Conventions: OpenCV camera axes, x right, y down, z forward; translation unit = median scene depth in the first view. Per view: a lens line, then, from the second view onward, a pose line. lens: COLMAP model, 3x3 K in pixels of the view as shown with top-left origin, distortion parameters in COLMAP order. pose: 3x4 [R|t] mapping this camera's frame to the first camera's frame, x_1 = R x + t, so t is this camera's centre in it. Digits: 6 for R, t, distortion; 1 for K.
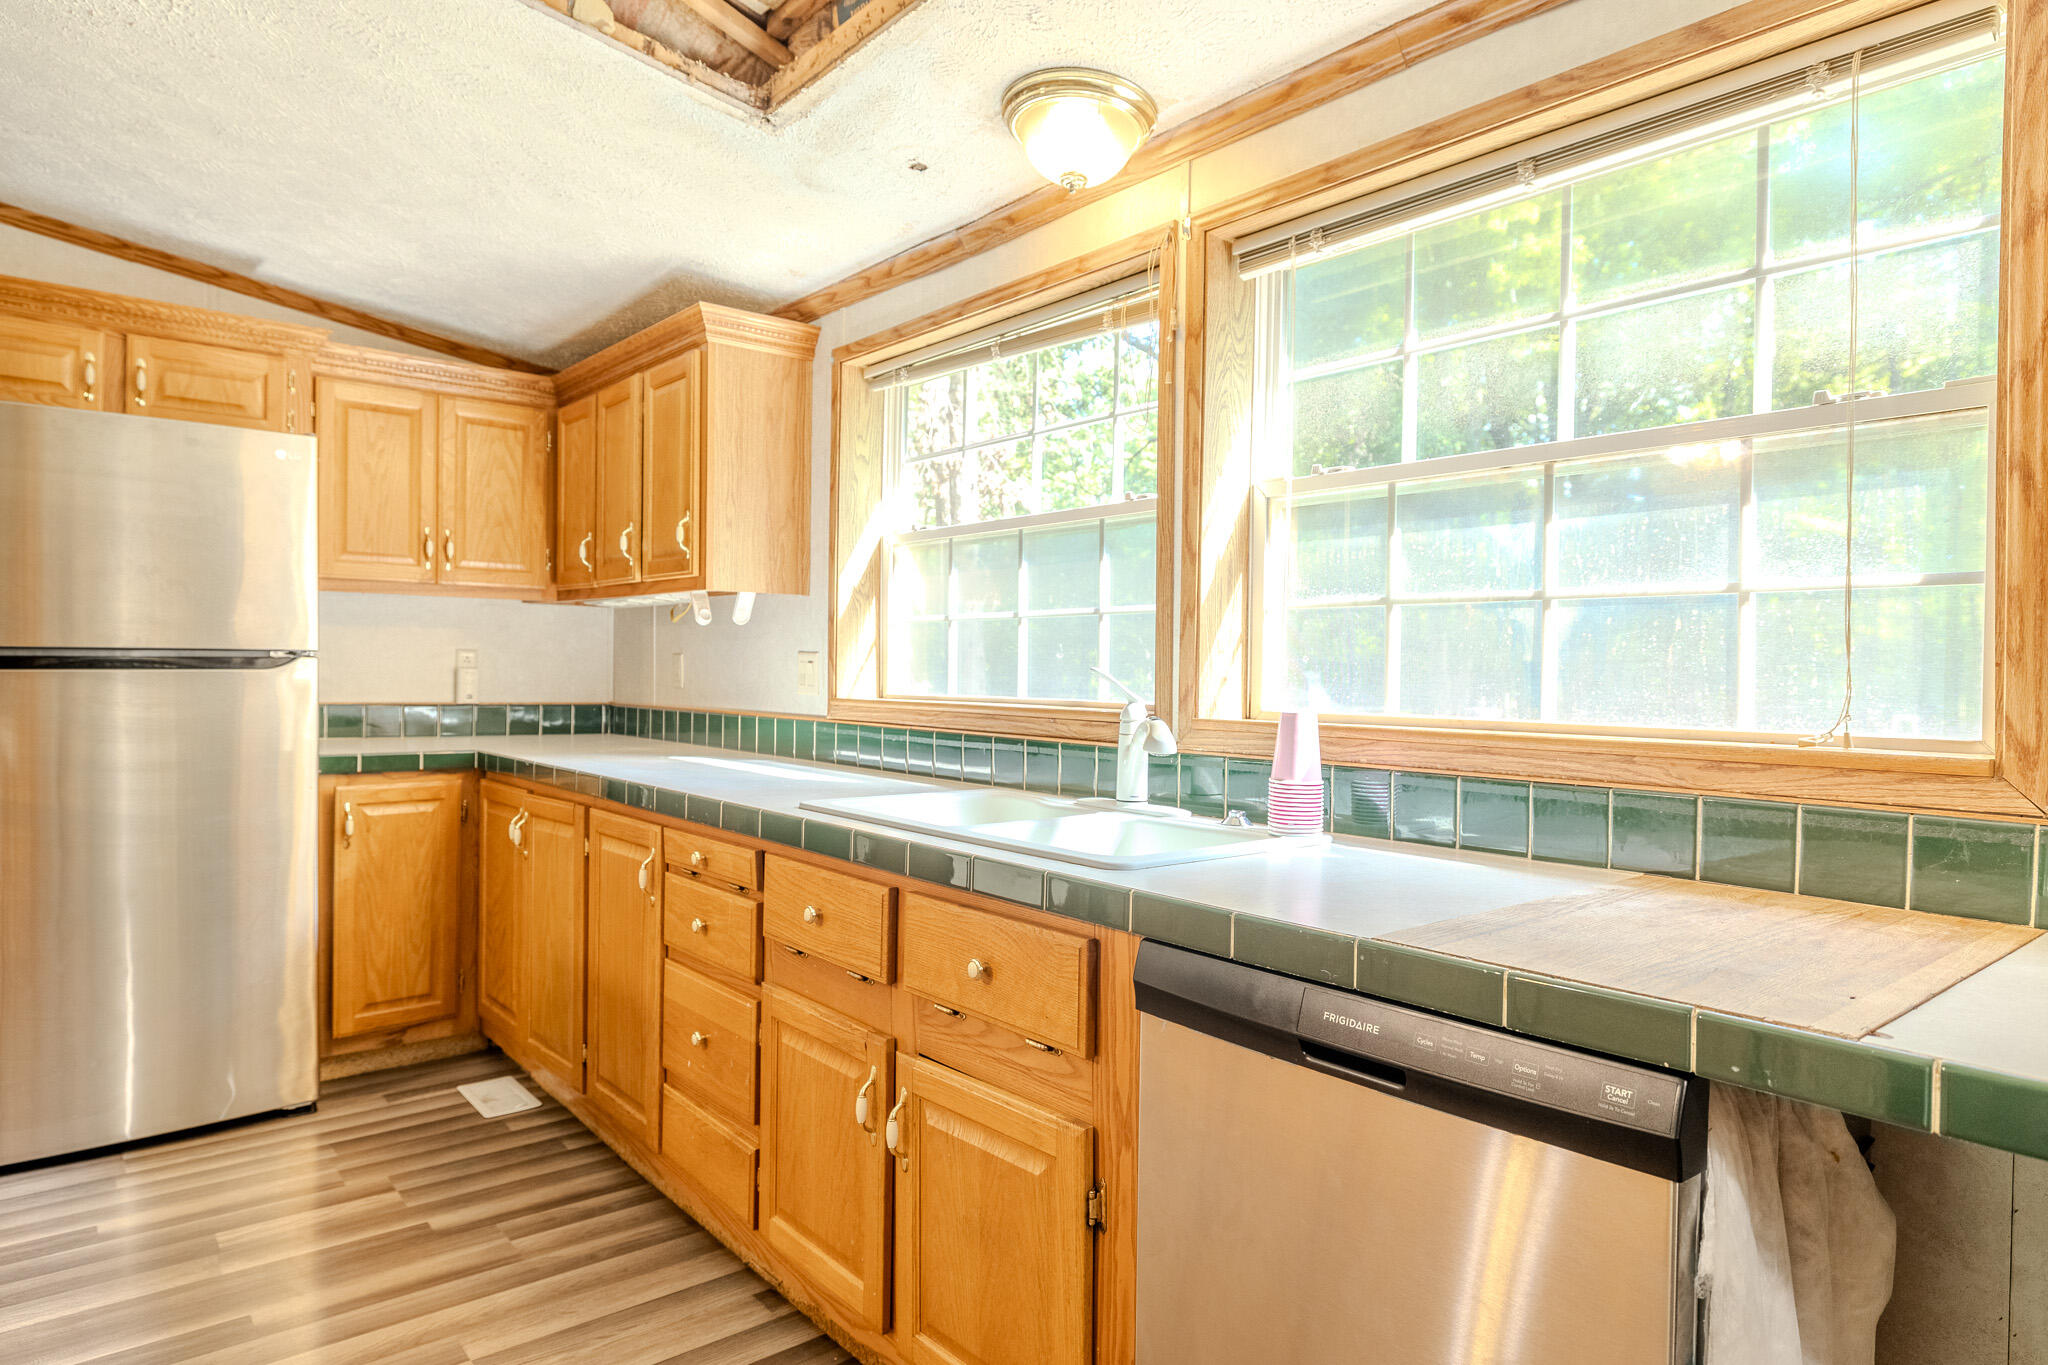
lens RADIAL K [[1210.5, 0, 1014.2], [0, 1210.5, 679.6], [0, 0, 1]] dist [-0.017797, -0.001073]
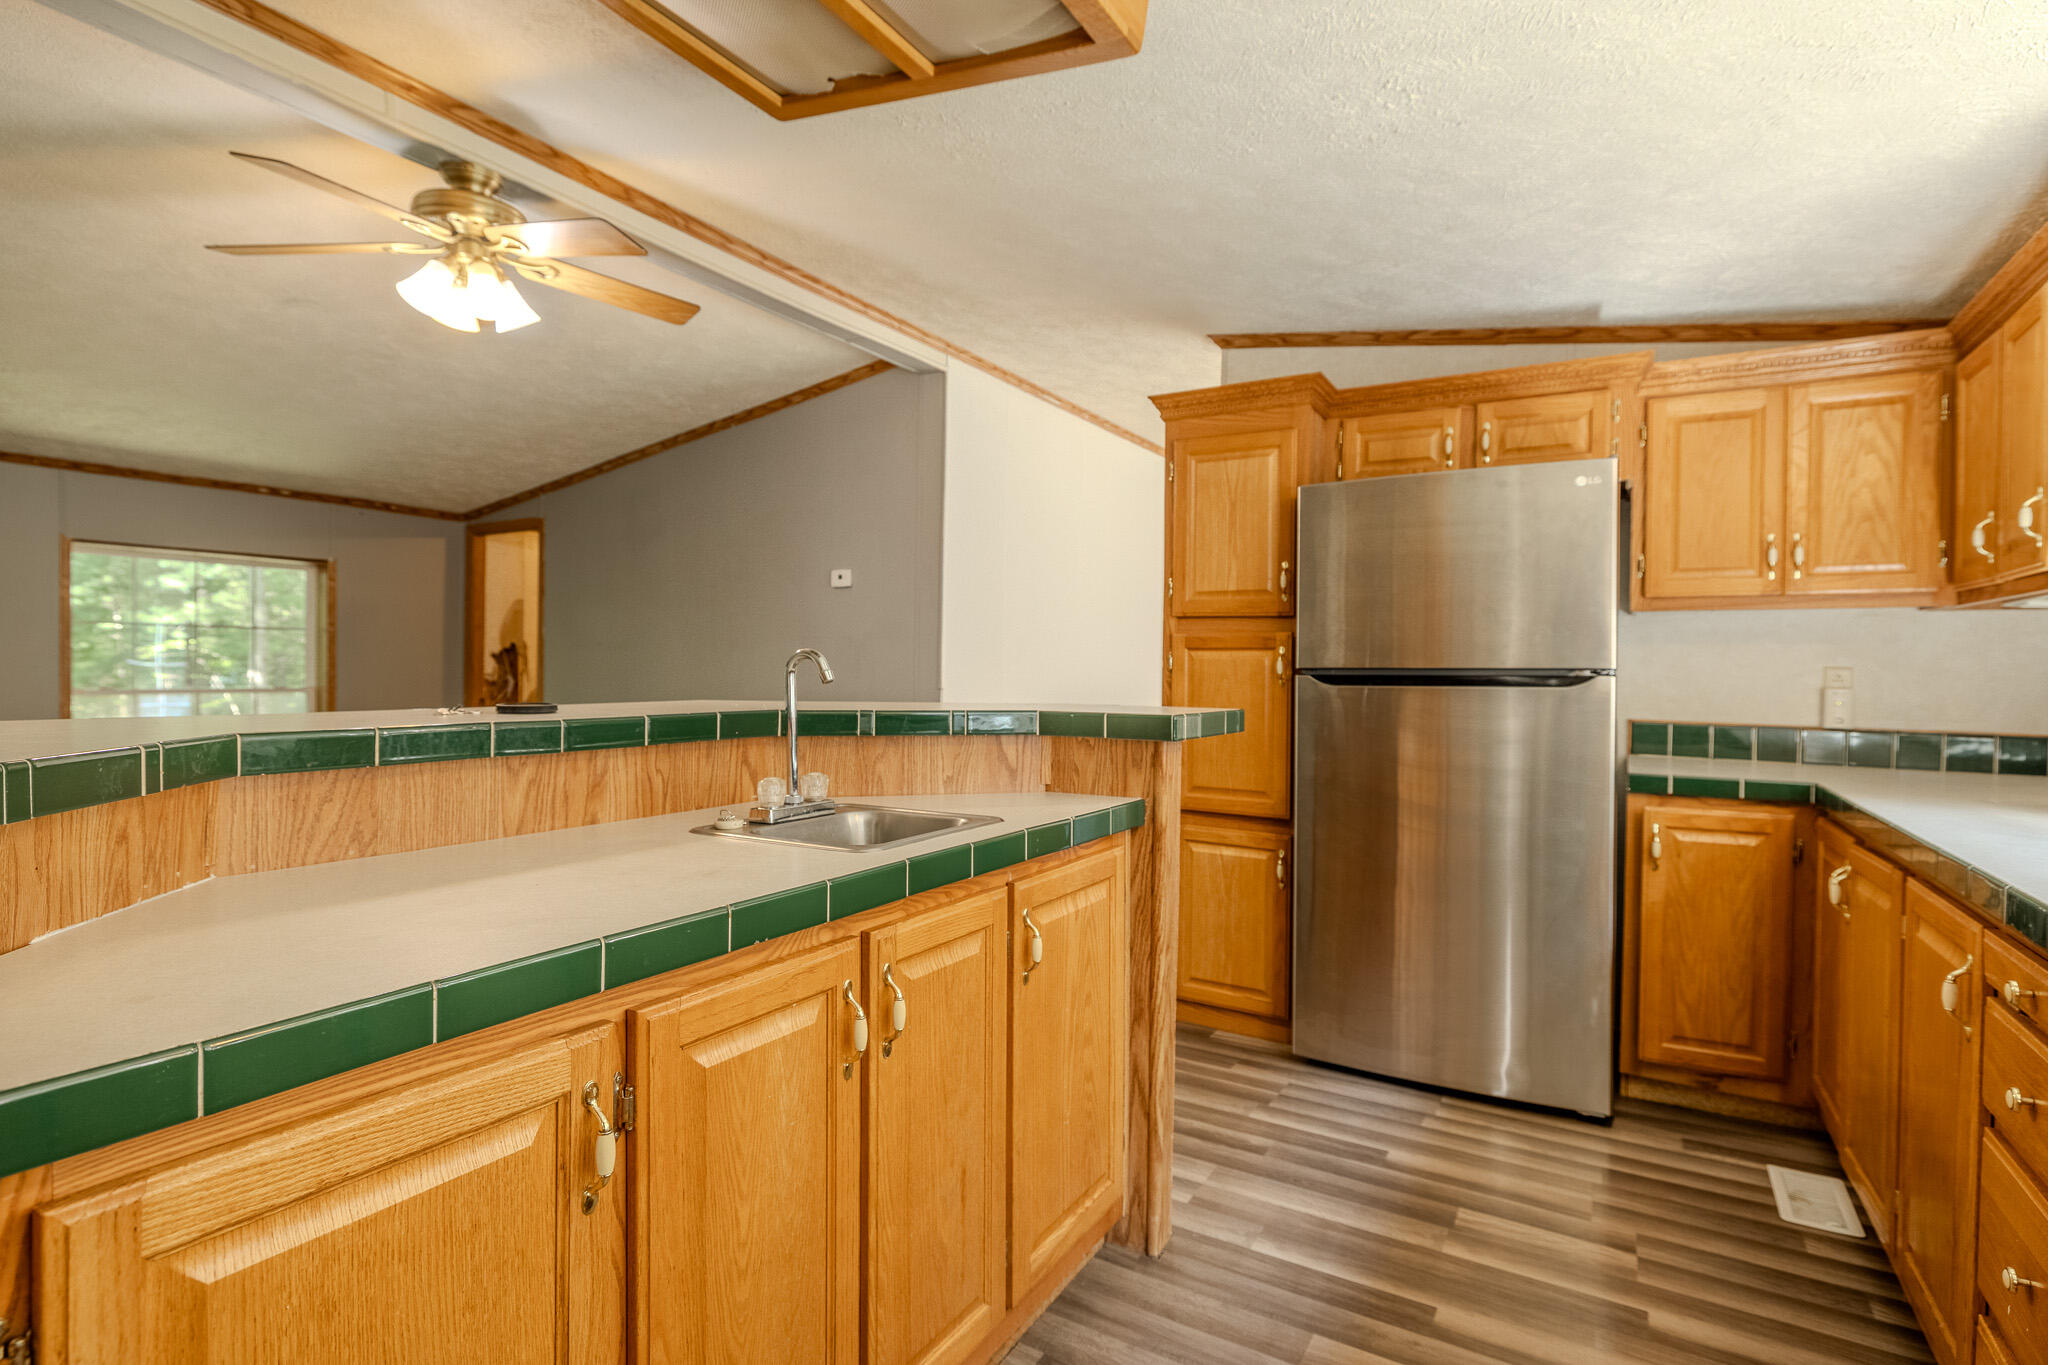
lens RADIAL K [[994.2, 0, 1027.9], [0, 994.2, 678.8], [0, 0, 1]] dist [-0.003530, -0.001411]
pose [[0.338132, -0.000791, -0.941098, 0.033592], [-0.015968, 0.999851, -0.006578, -0.002495], [0.940963, 0.017251, 0.338069, 0.233475]]
